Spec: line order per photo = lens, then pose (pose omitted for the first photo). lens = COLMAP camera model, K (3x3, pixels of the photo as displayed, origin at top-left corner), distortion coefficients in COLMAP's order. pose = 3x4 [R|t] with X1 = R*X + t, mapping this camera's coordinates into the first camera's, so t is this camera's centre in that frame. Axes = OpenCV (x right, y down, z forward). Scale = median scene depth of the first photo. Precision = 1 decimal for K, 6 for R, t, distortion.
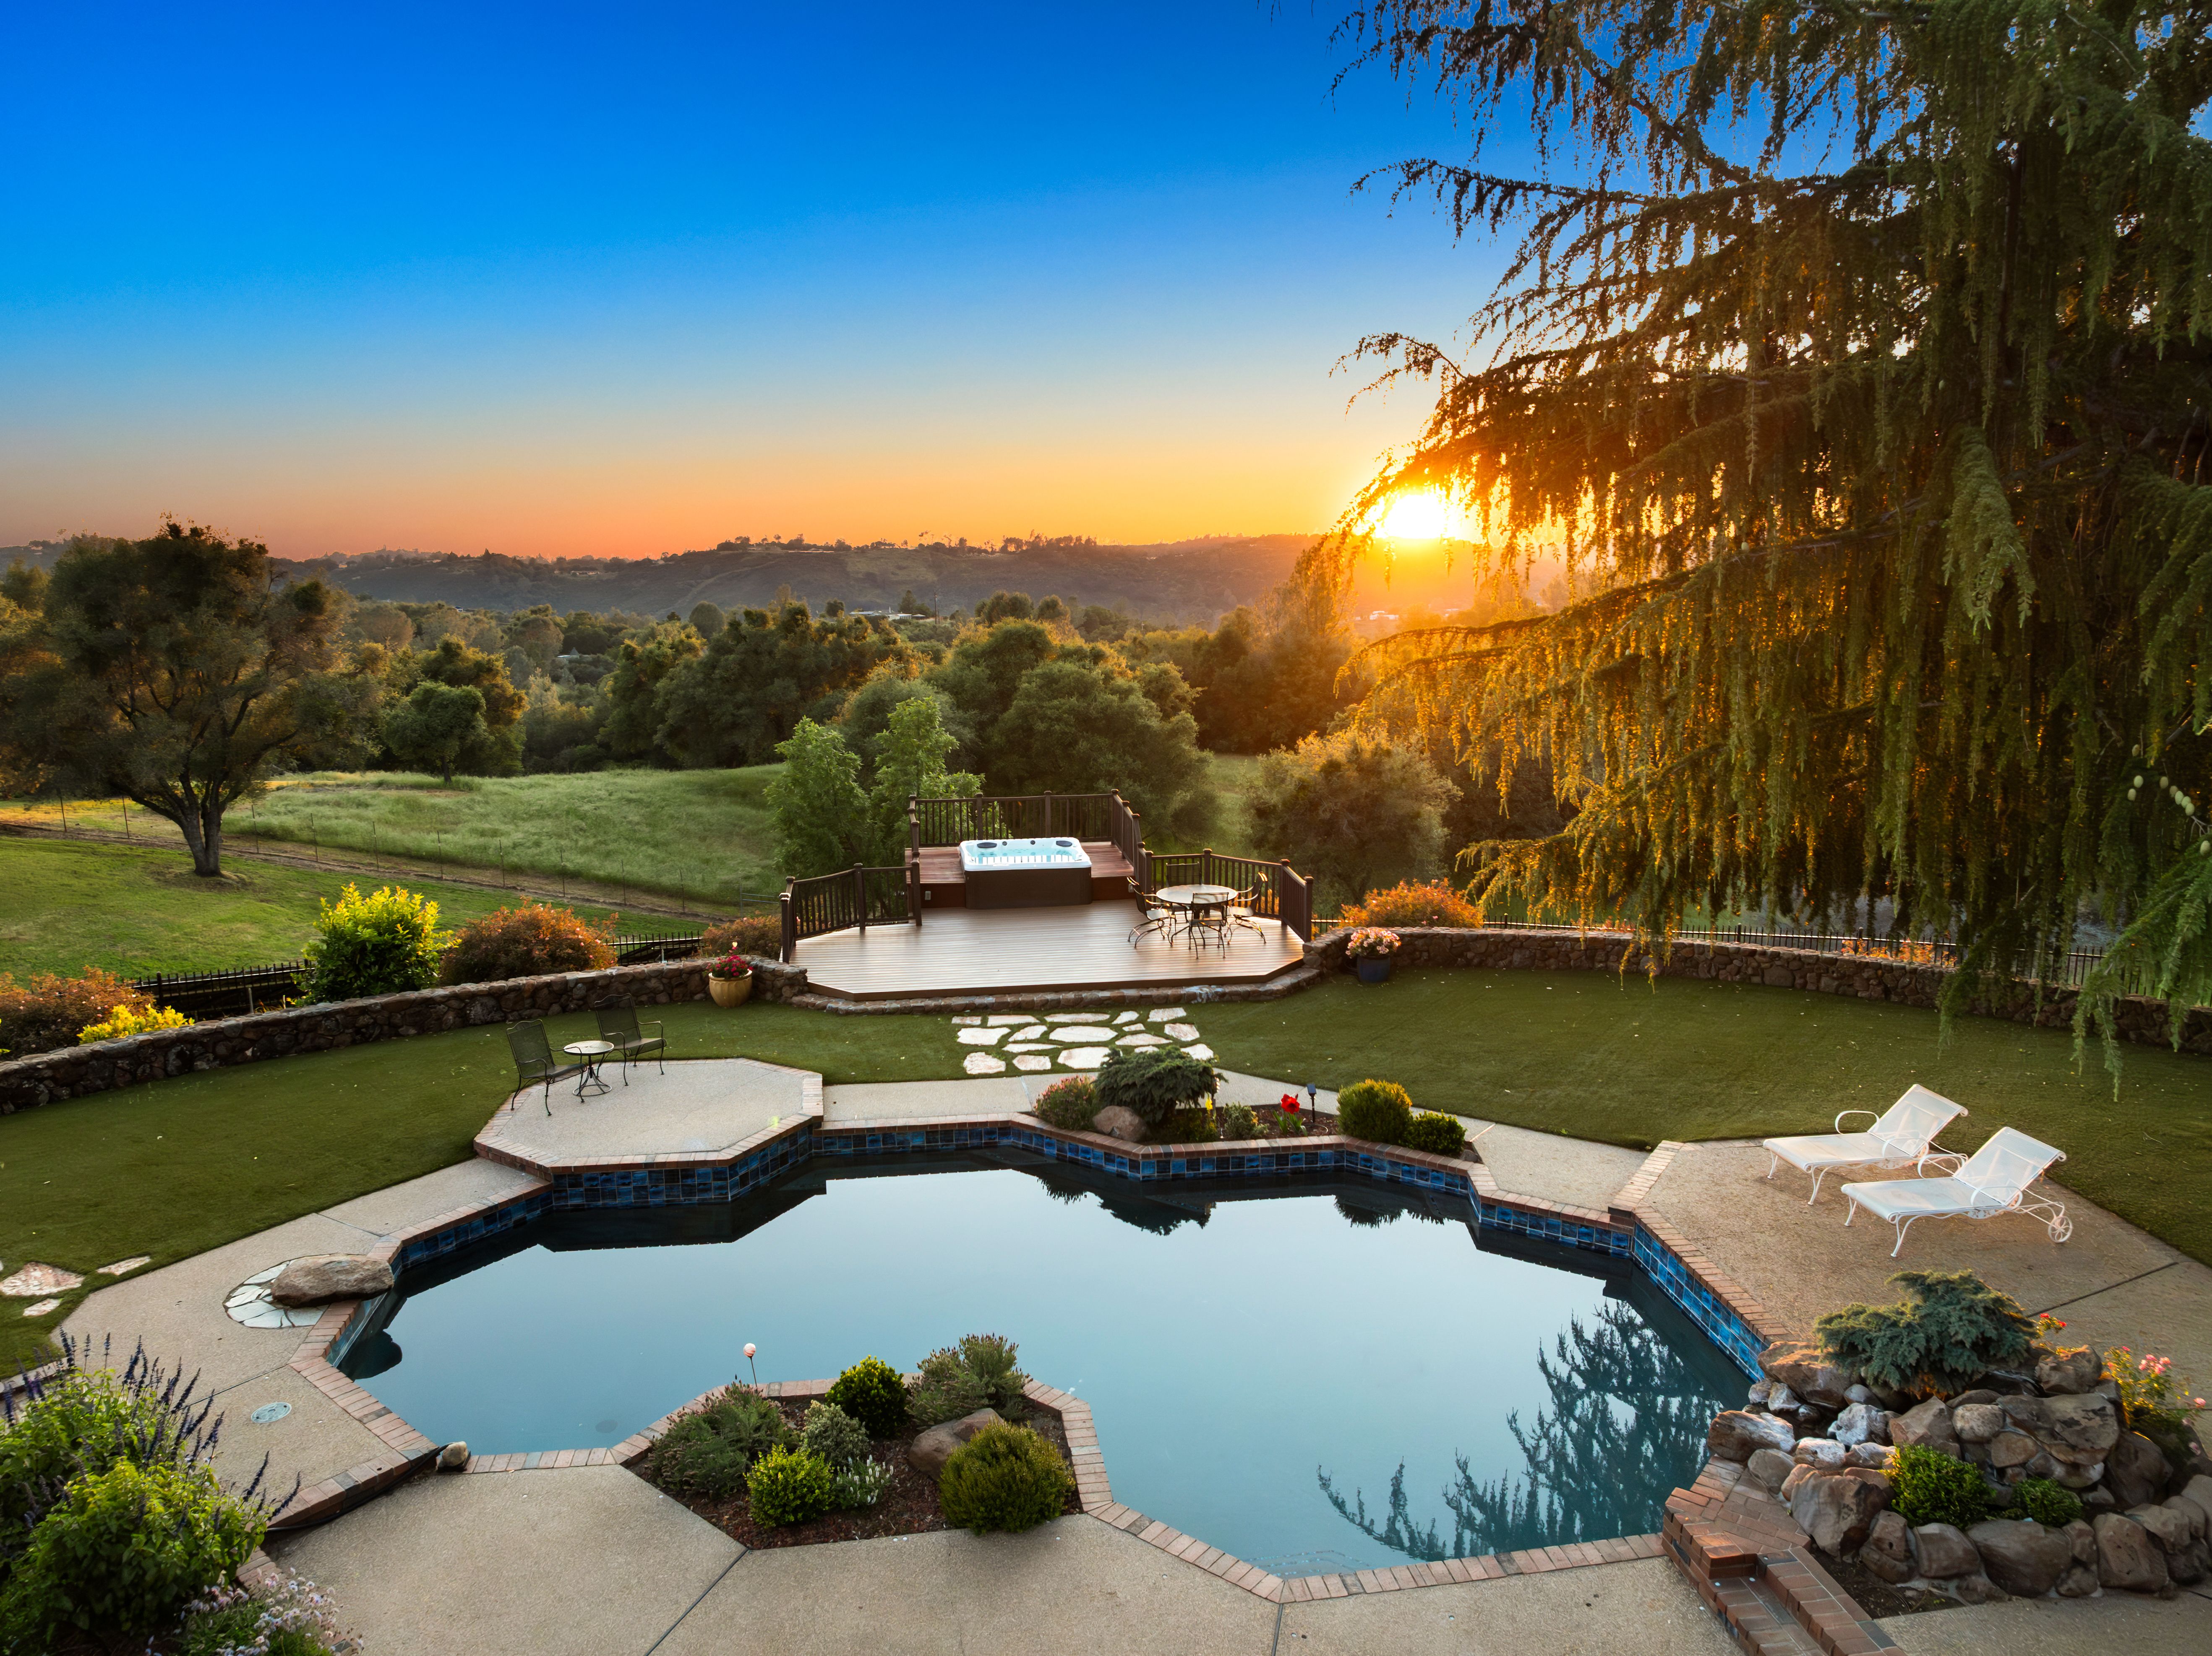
lens RADIAL K [[1546.4, 0, 1108.6], [0, 1546.4, 805.4], [0, 0, 1]] dist [-0.034794, -0.003164]
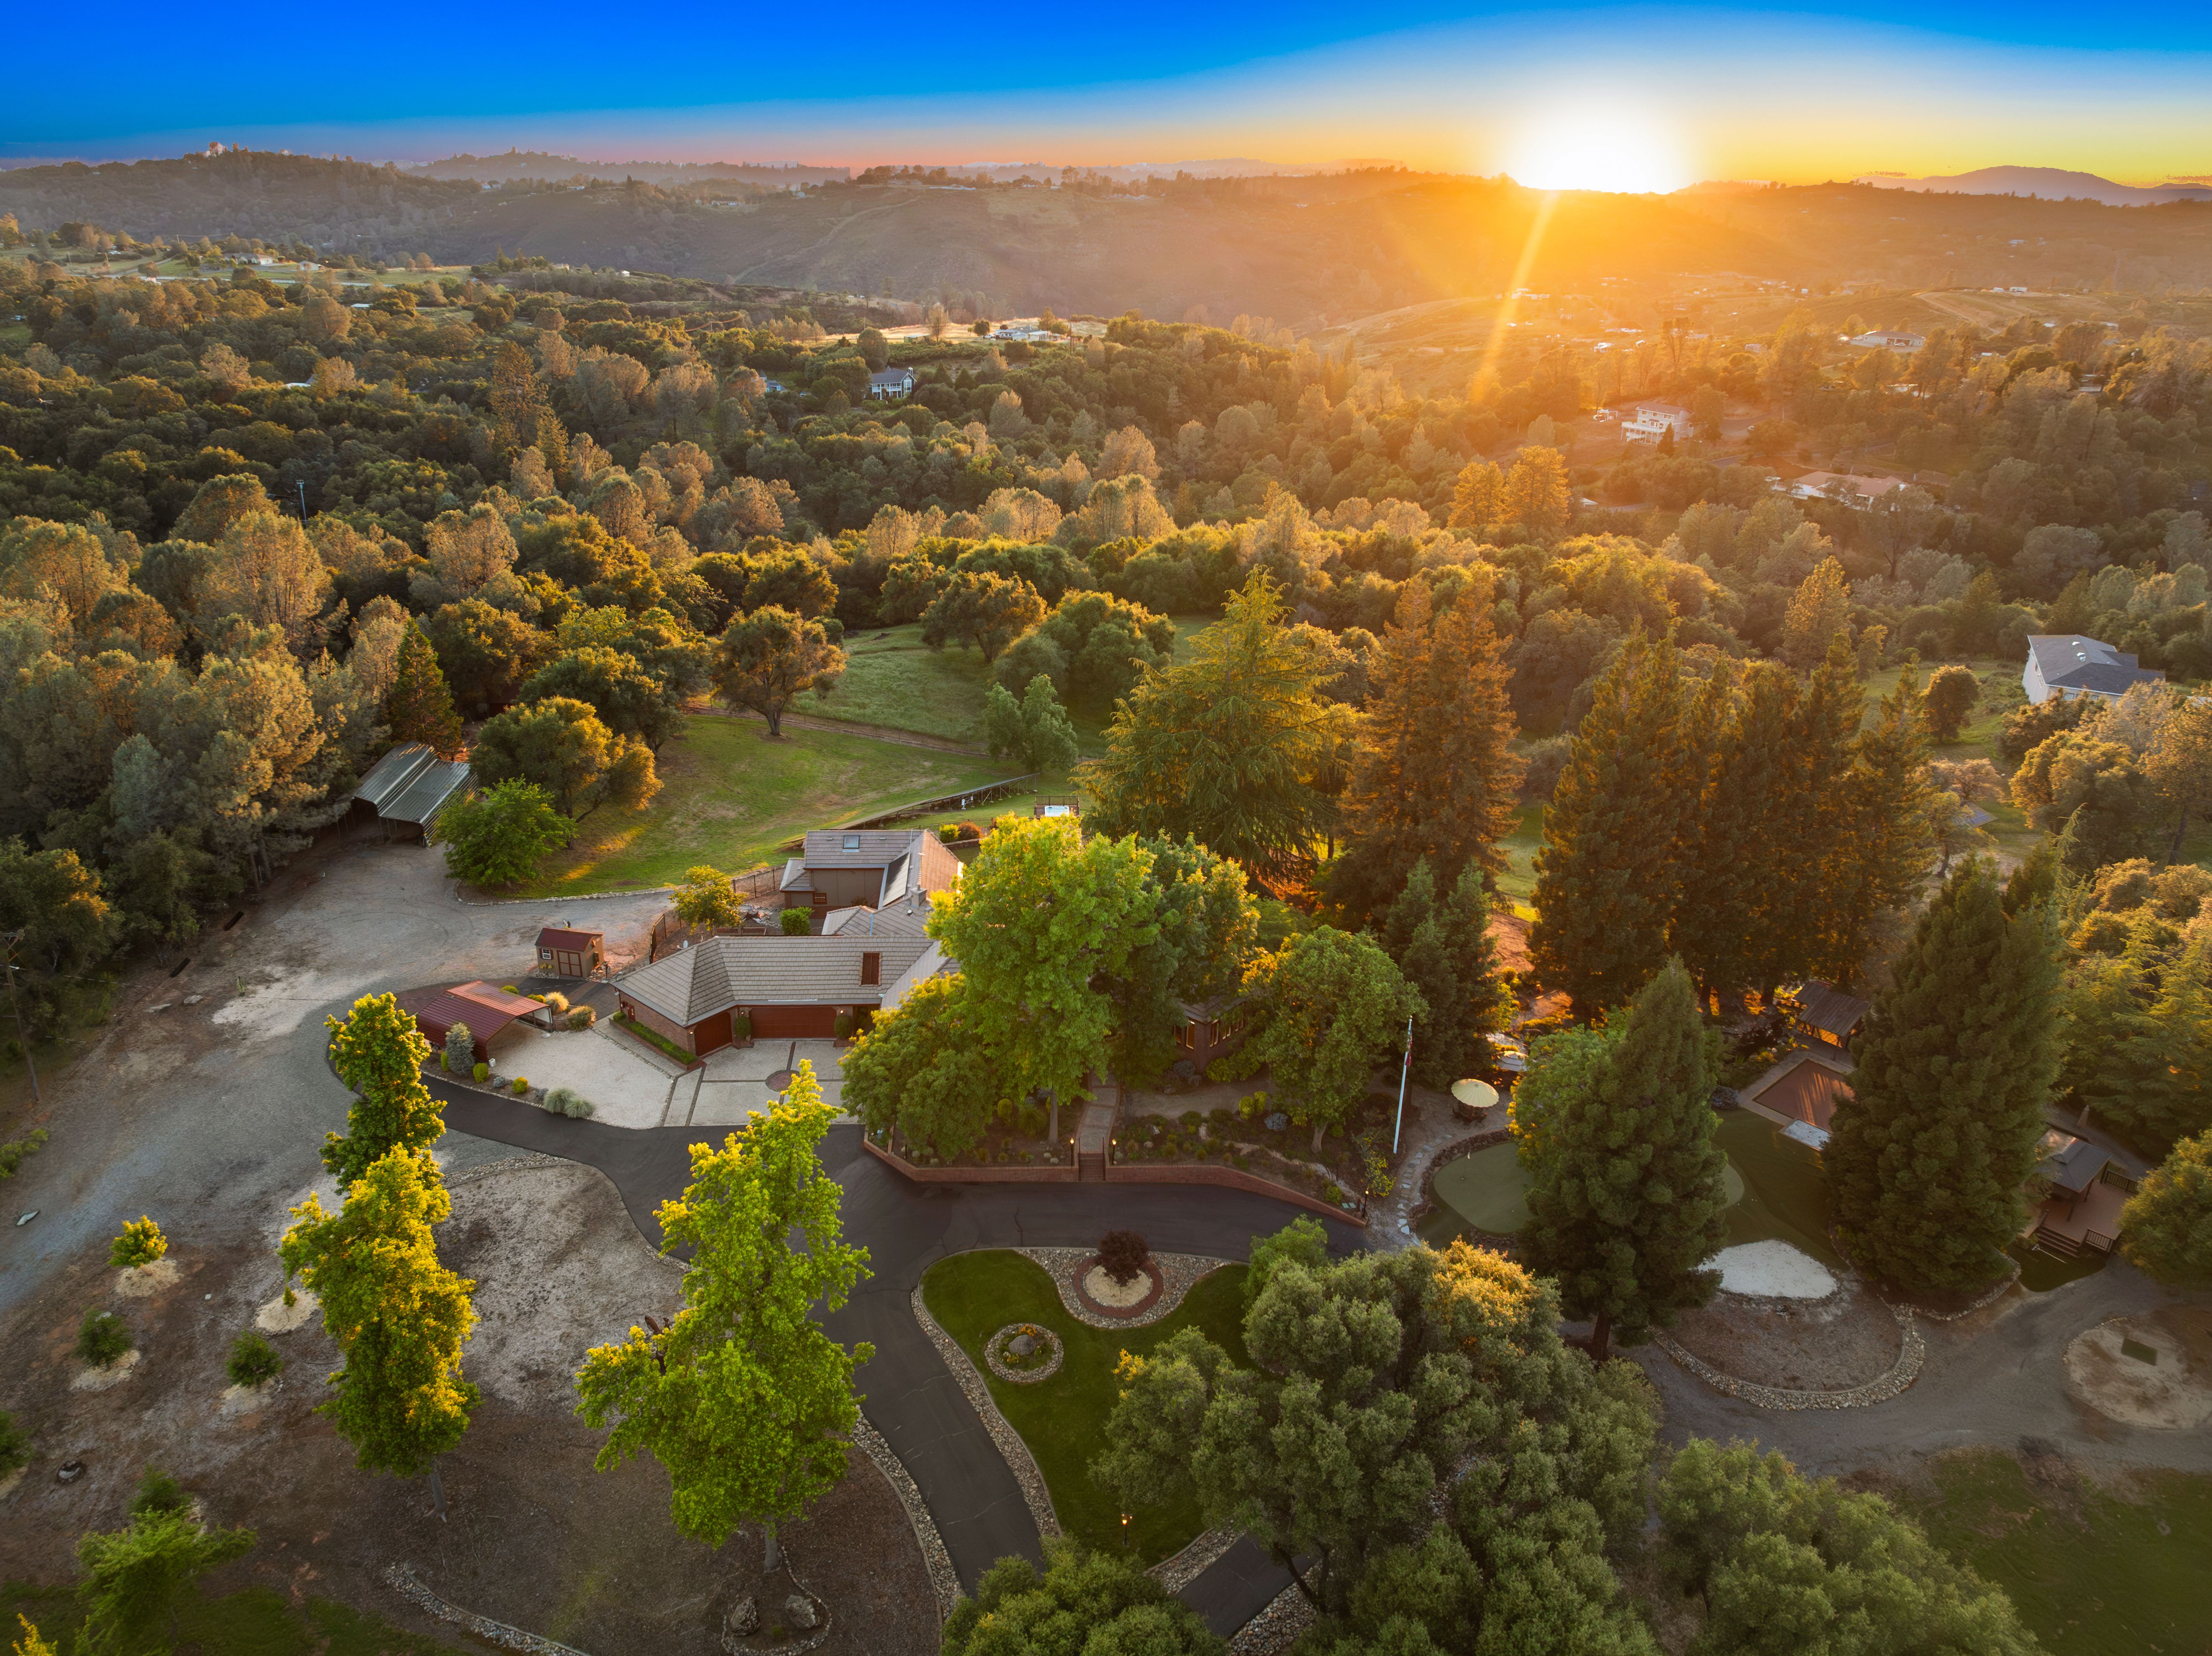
lens RADIAL K [[1546.4, 0, 1108.6], [0, 1546.4, 805.4], [0, 0, 1]] dist [-0.034794, -0.003164]
pose [[0.995246, 0.061693, -0.075355, 0.151814], [-0.042958, 0.972516, 0.228840, -0.357830], [0.087402, -0.224515, 0.970543, -1.197779]]
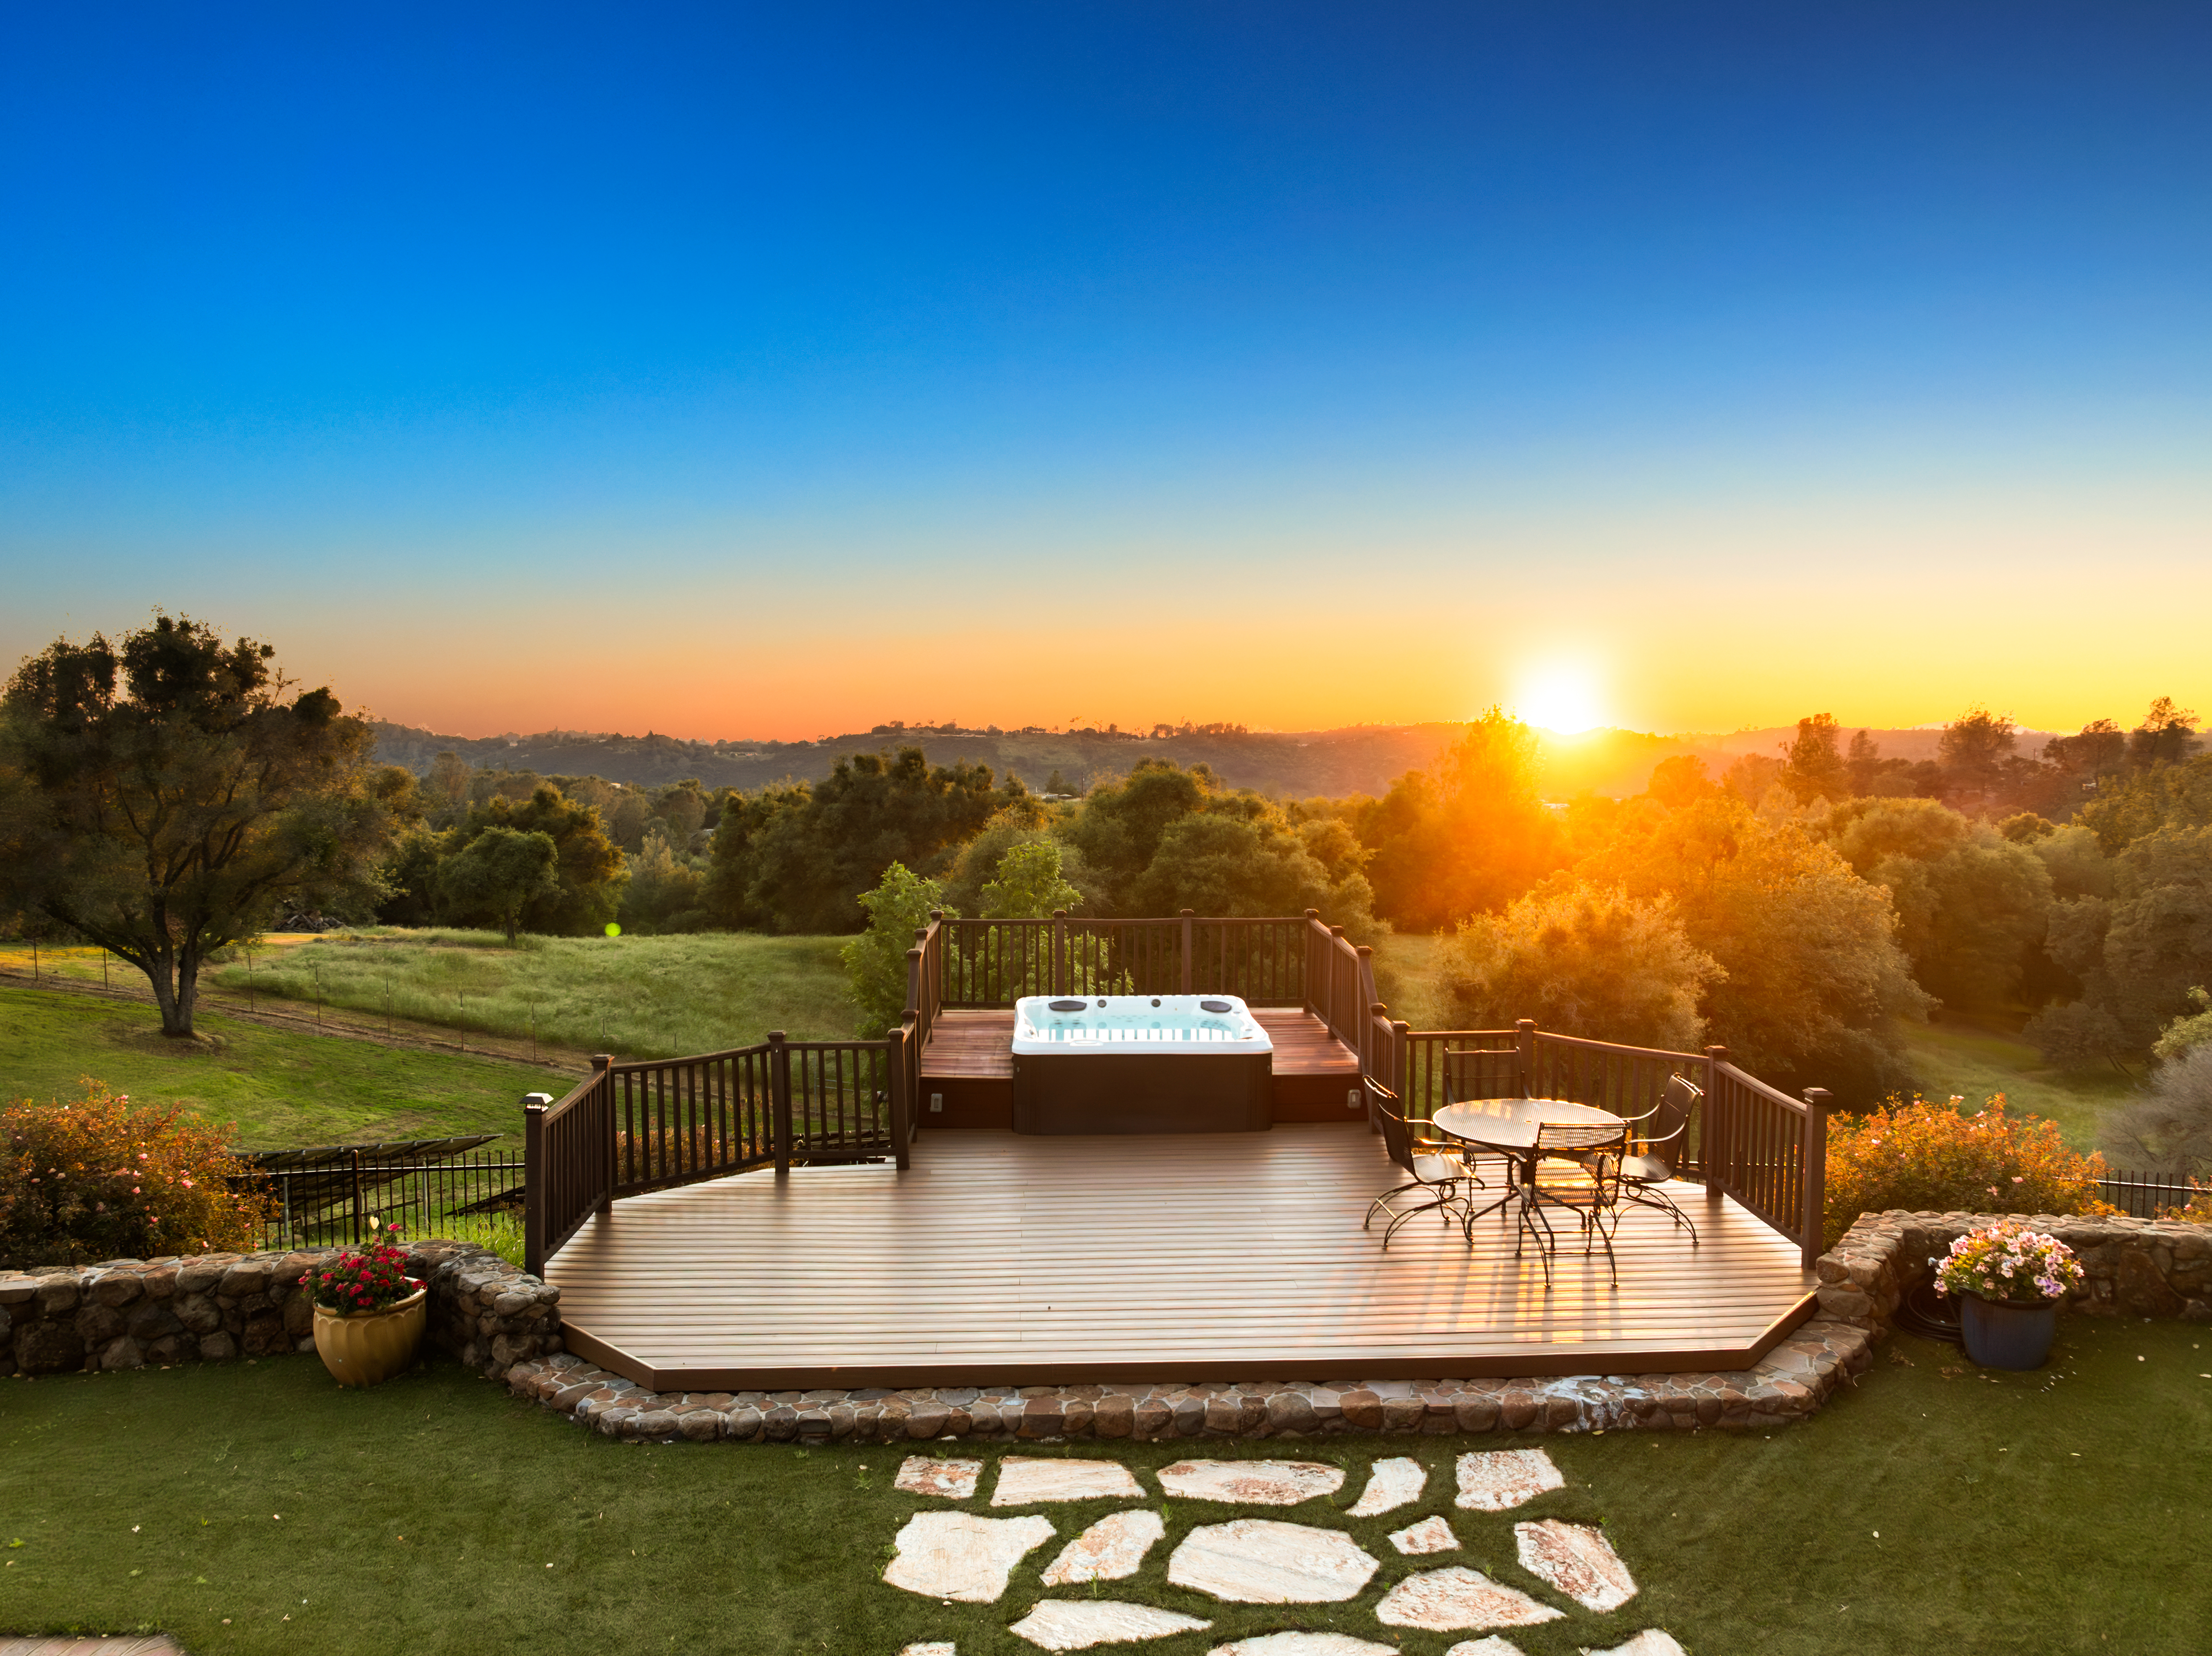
lens RADIAL K [[1556.6, 0, 1106.0], [0, 1556.6, 828.0], [0, 0, 1]] dist [-0.010781, -0.057206]
pose [[0.995195, 0.013313, -0.097006, -0.005142], [-0.023533, 0.994195, -0.104985, 0.006772], [0.095045, 0.106763, 0.989731, 0.154542]]
